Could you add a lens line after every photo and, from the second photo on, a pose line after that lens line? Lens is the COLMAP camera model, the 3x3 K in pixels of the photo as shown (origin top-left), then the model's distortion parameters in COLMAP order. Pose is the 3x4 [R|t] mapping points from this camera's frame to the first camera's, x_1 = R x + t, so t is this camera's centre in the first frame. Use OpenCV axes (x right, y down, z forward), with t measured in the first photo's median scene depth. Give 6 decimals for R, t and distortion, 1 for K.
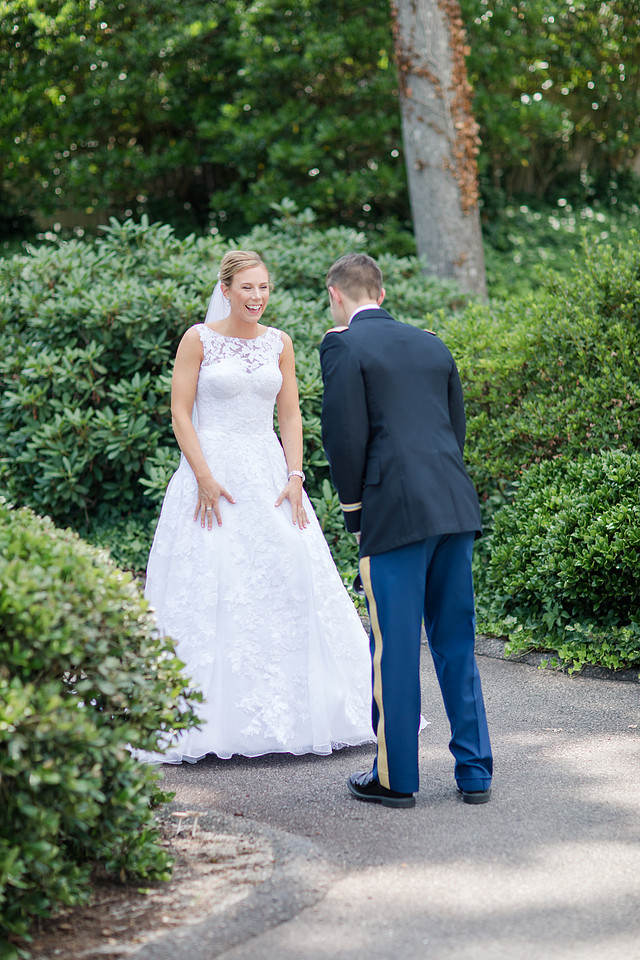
lens RADIAL K [[2186.9, 0, 315.9], [0, 2186.9, 479.1], [0, 0, 1]] dist [0.005078, 0.000000]
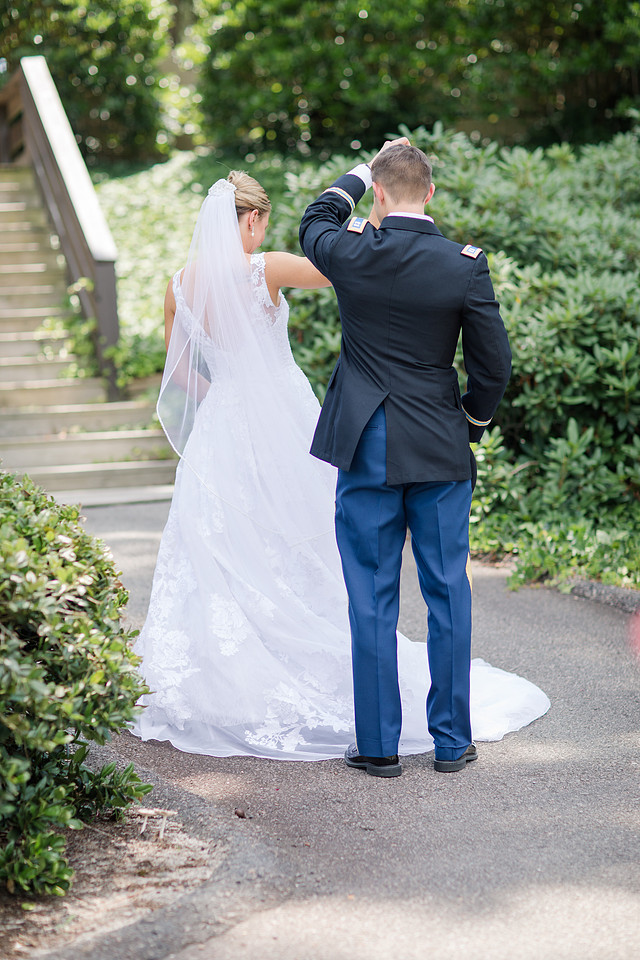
lens RADIAL K [[2186.9, 0, 325.2], [0, 2186.9, 483.2], [0, 0, 1]] dist [0.005078, 0.000000]
pose [[0.965609, 0.037820, -0.257233, 0.089161], [-0.027018, 0.998603, 0.045401, -0.007393], [0.258591, -0.036890, 0.965282, 0.071917]]
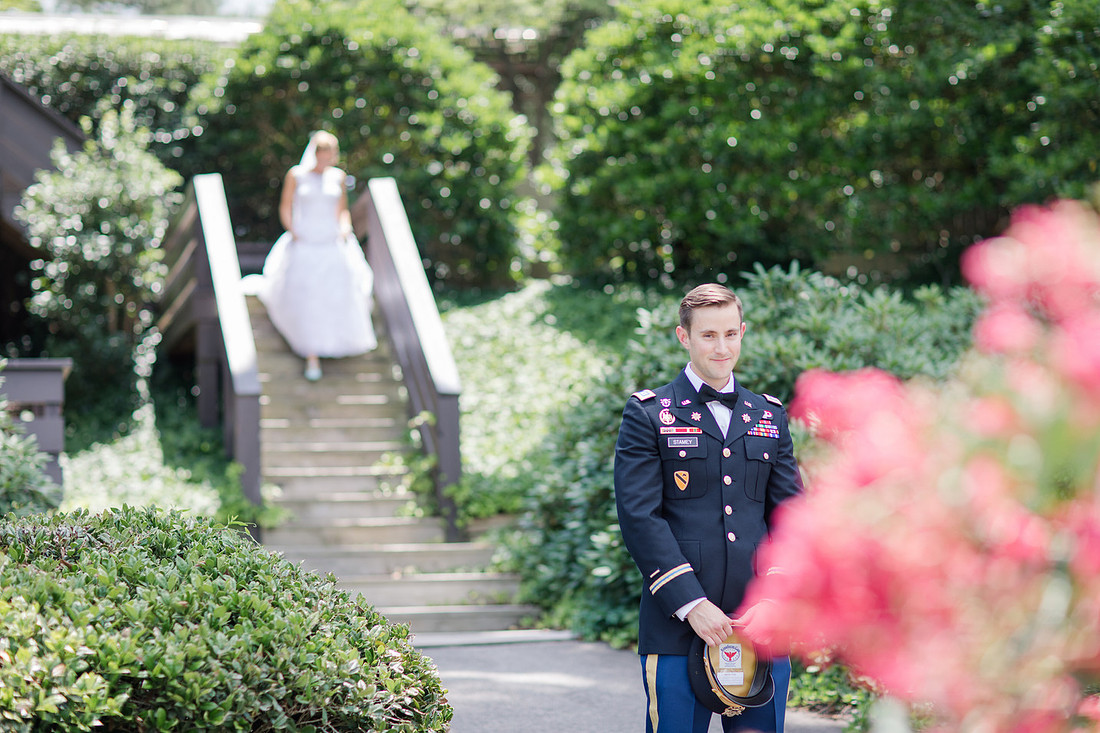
lens RADIAL K [[2505.8, 0, 543.4], [0, 2505.8, 361.4], [0, 0, 1]] dist [0.005078, 0.000000]
pose [[0.946372, 0.033752, -0.321312, 0.116661], [-0.058615, 0.995961, -0.068019, -0.003684], [0.317718, 0.083205, 0.944528, 0.004524]]
